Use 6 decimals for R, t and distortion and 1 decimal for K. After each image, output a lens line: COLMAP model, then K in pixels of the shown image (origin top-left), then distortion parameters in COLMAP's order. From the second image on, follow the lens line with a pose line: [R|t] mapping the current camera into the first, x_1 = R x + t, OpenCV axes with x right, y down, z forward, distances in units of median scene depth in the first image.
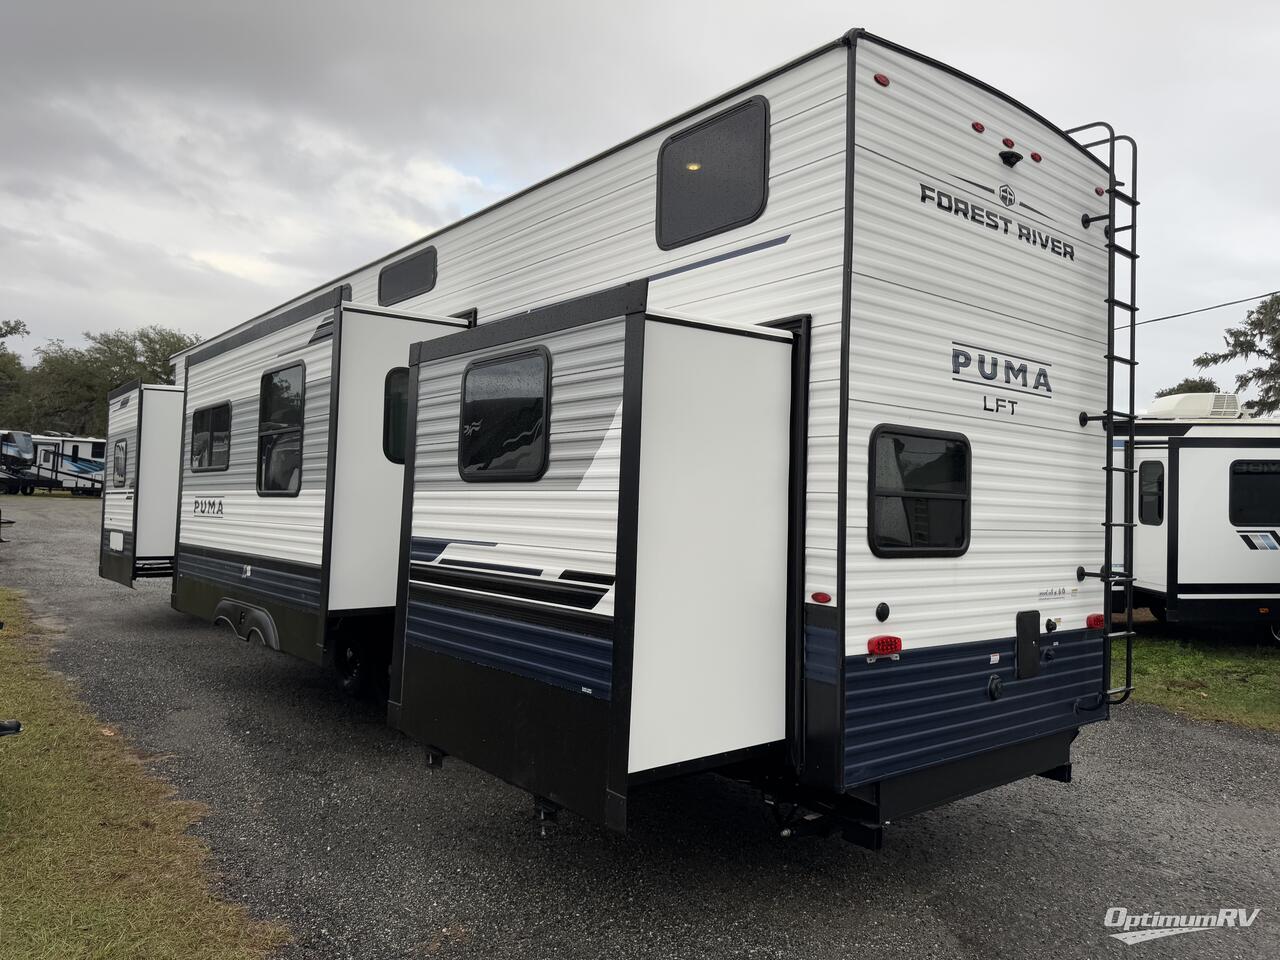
lens RADIAL K [[924.5, 0, 646.7], [0, 924.5, 478.0], [0, 0, 1]] dist [-0.000966, -0.006823]
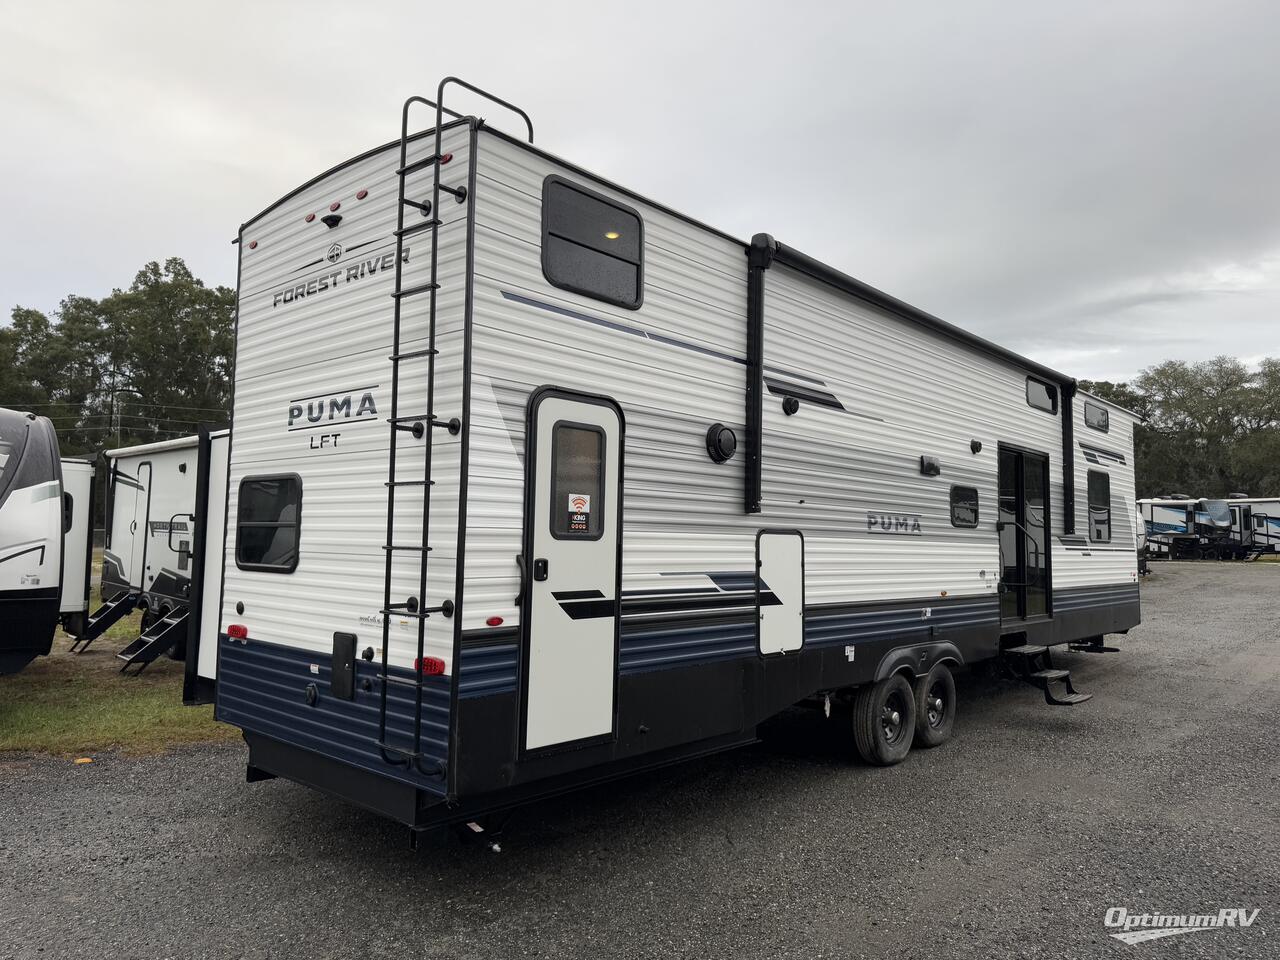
lens RADIAL K [[924.5, 0, 647.2], [0, 924.5, 477.1], [0, 0, 1]] dist [-0.000966, -0.006823]
pose [[0.162624, -0.095636, -0.982042, 1.521254], [0.016285, 0.995416, -0.094242, 0.075554], [0.986554, -0.000667, 0.163436, 1.186655]]
